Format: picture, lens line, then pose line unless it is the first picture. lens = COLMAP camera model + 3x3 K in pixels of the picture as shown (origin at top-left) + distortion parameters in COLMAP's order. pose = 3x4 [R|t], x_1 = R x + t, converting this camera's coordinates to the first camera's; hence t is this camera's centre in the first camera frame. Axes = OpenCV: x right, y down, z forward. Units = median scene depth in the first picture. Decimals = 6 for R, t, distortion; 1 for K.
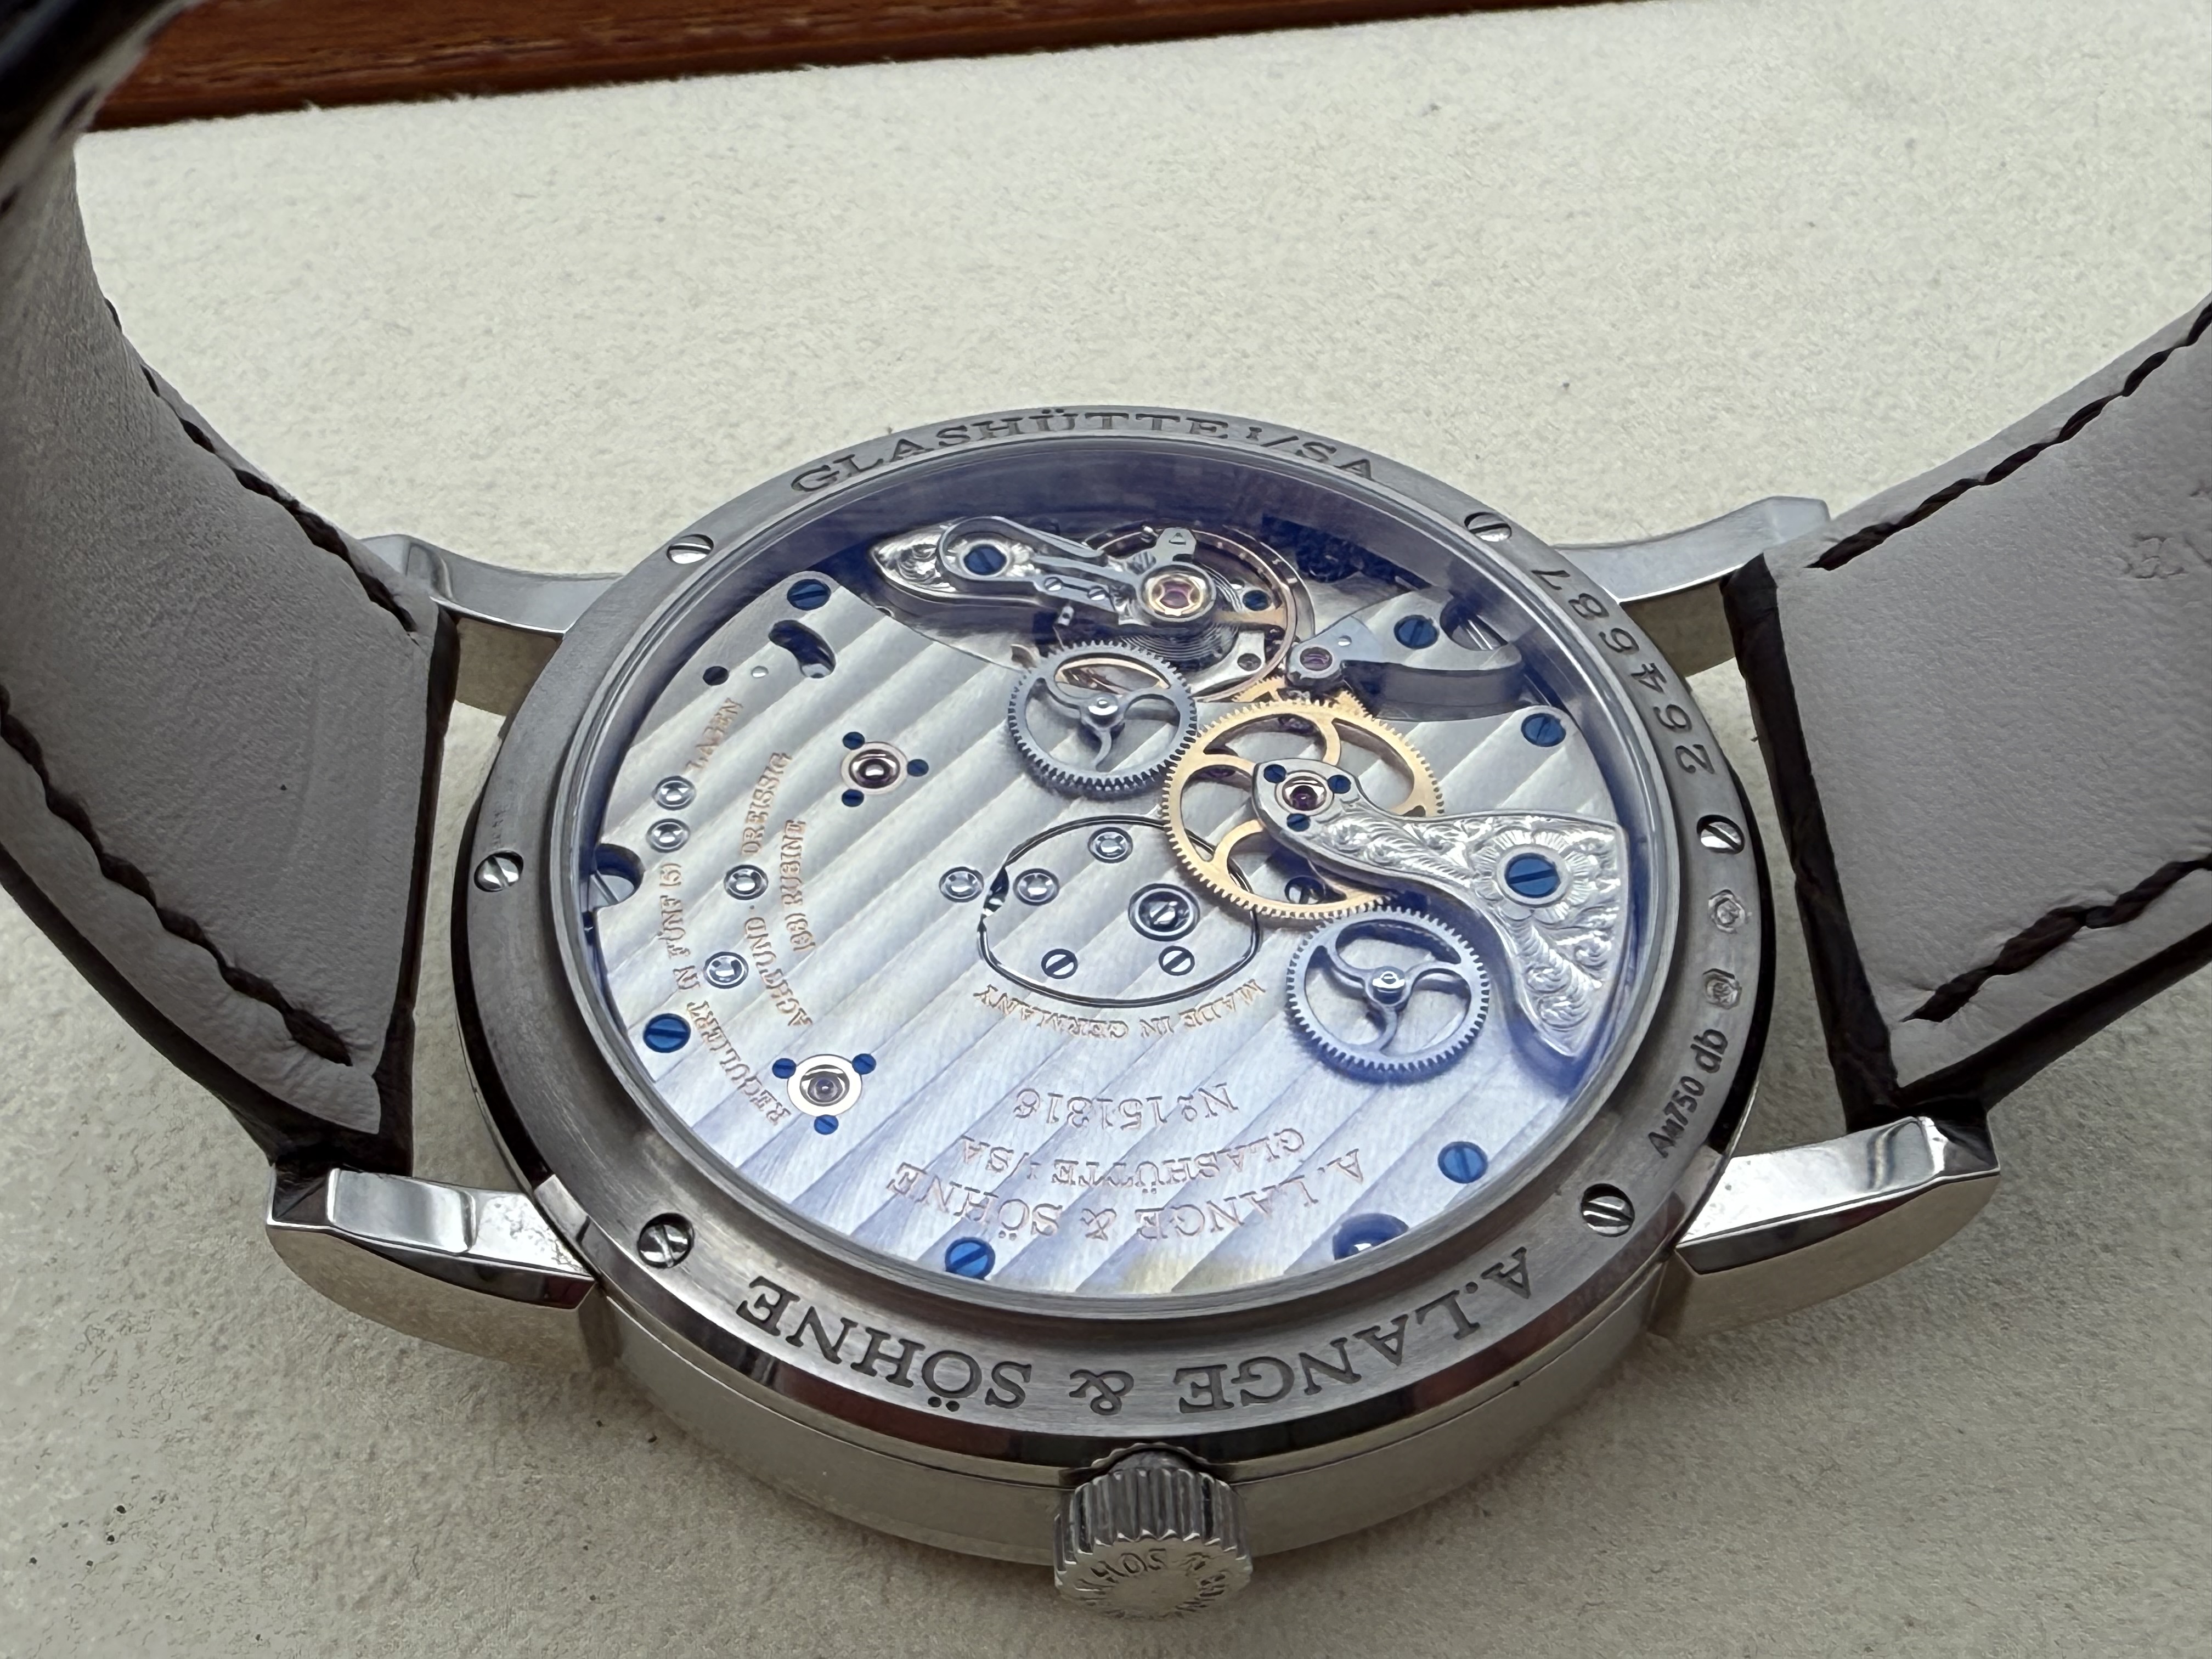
lens RADIAL K [[3175.1, 0, 978.1], [0, 3175.1, 828.3], [0, 0, 1]] dist [0.024155, -0.049054]
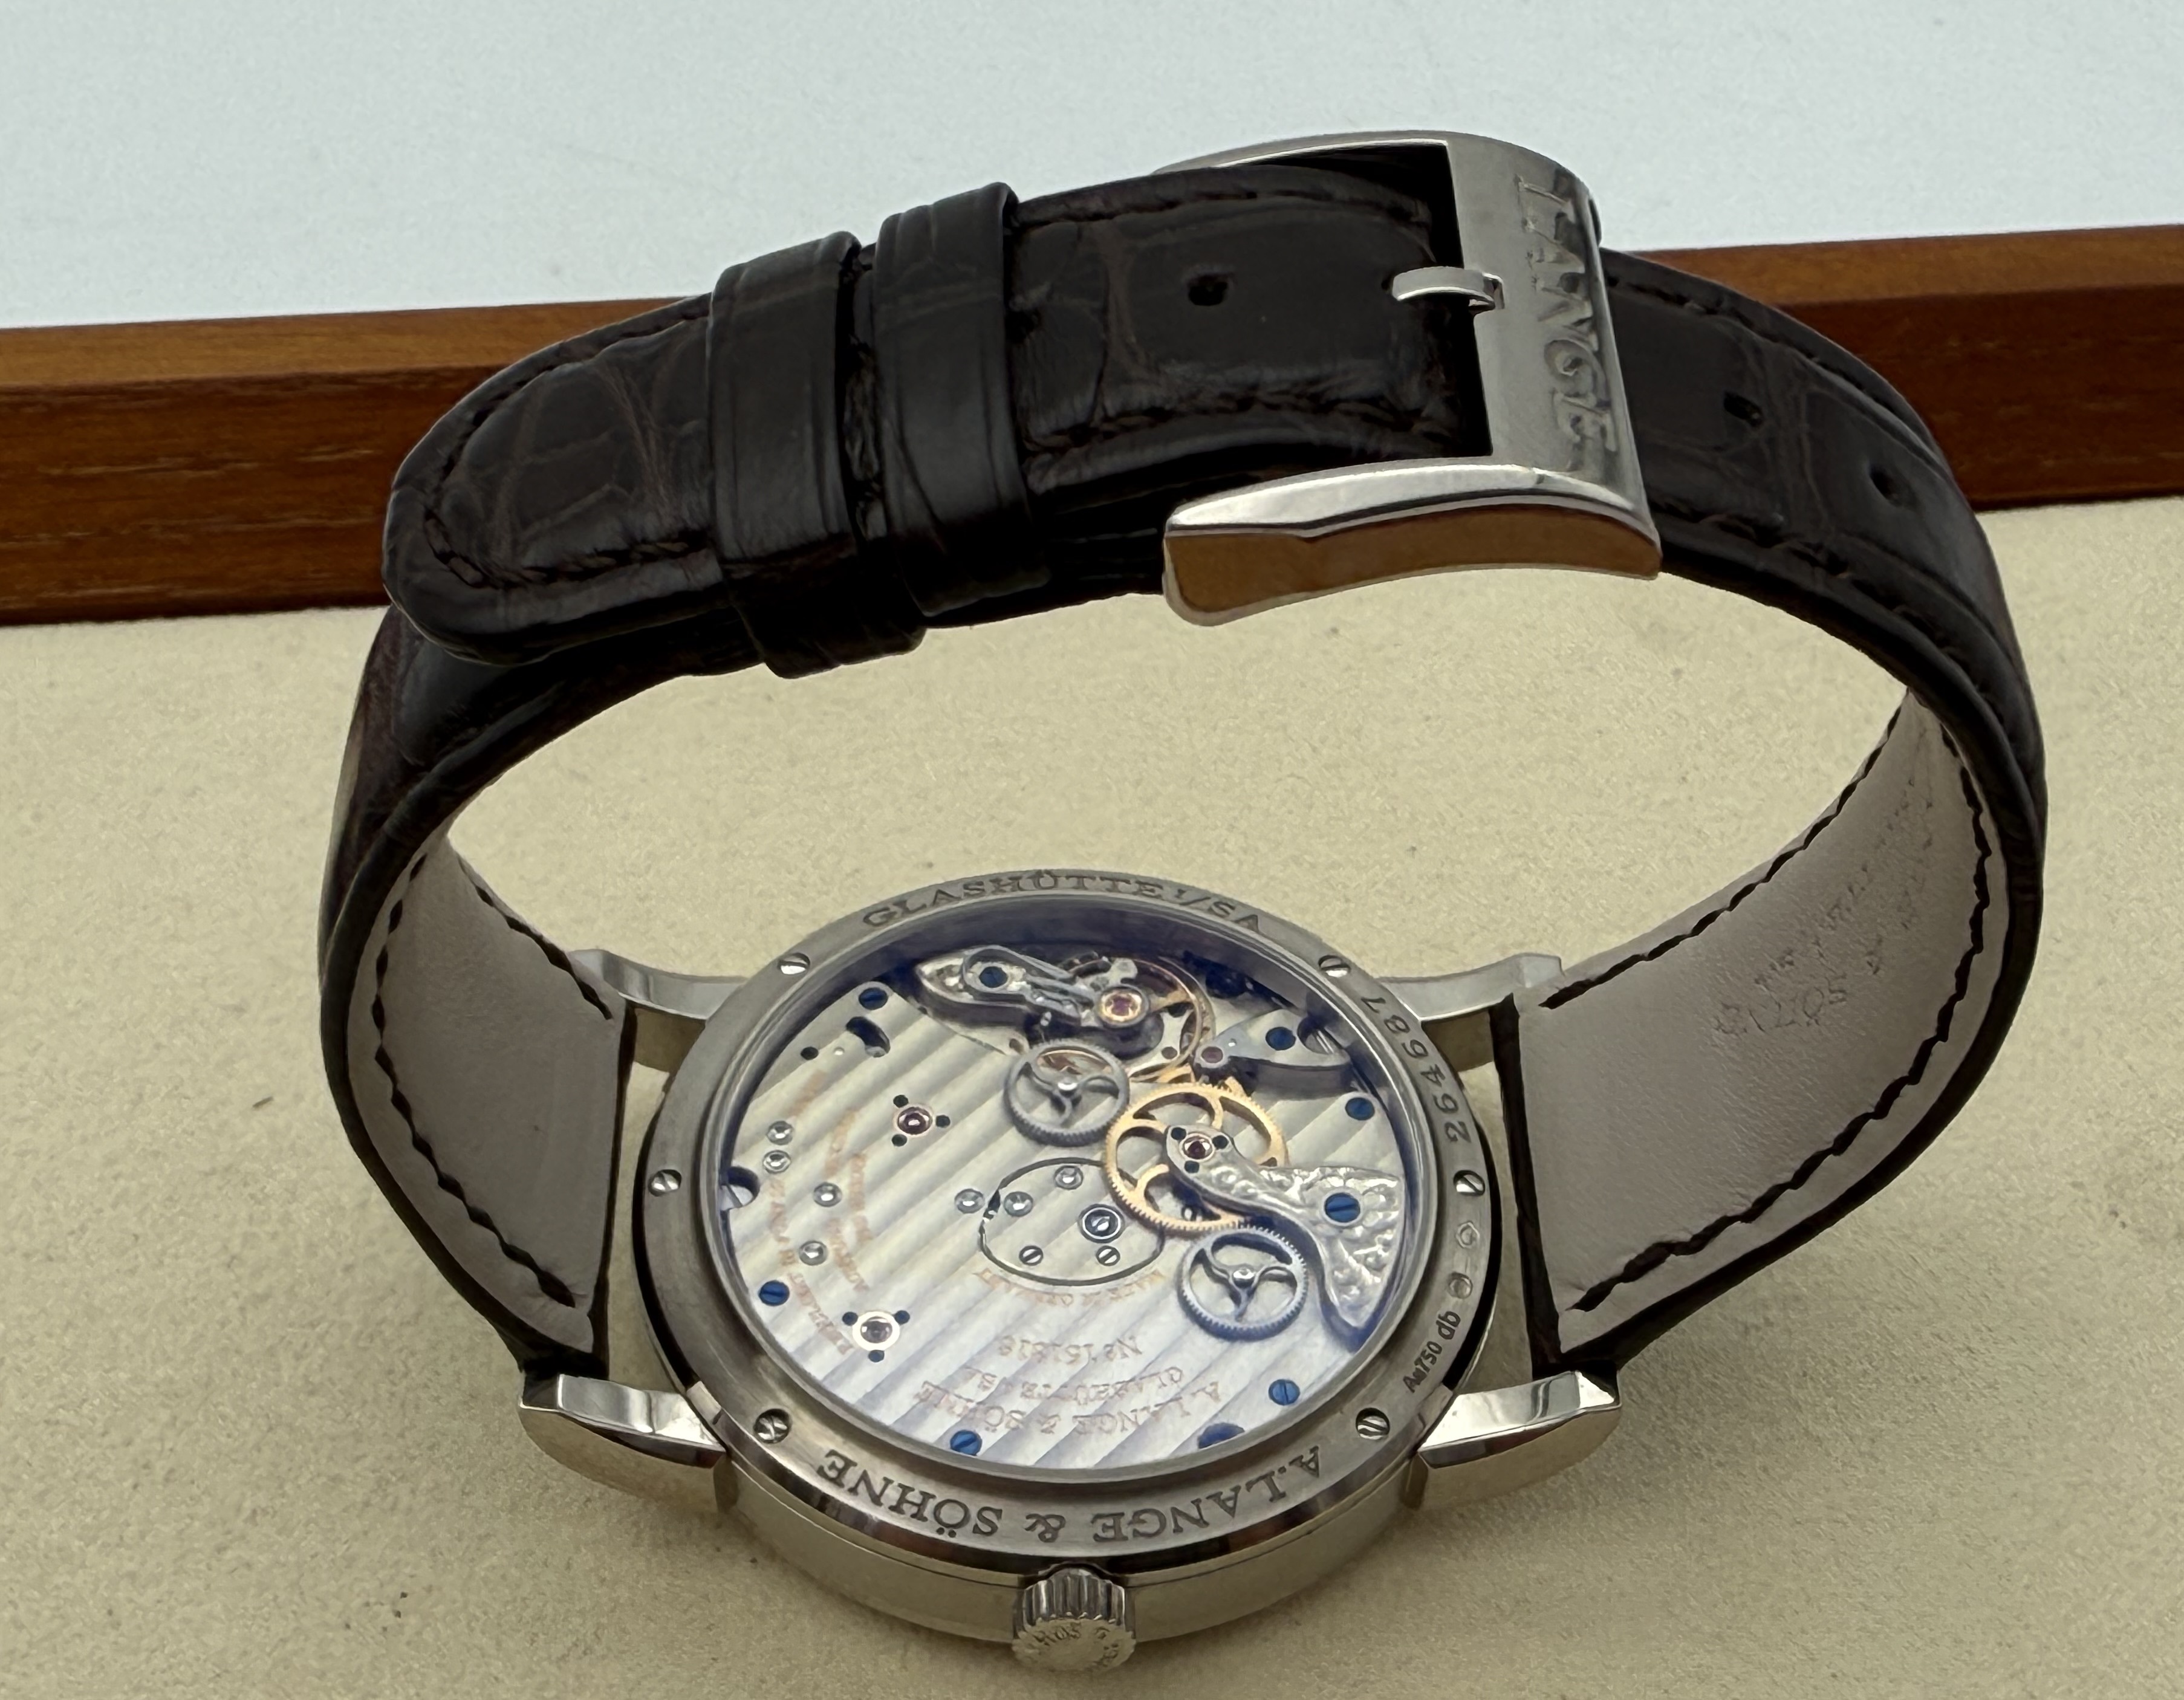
lens RADIAL K [[3465.6, 0, 1094.9], [0, 3465.6, 945.9], [0, 0, 1]] dist [0.004576, 0.080163]
pose [[0.999066, 0.033786, 0.026936, 0.006158], [-0.032808, 0.998814, -0.035966, -0.047208], [-0.028119, 0.035049, 0.998990, -0.672805]]
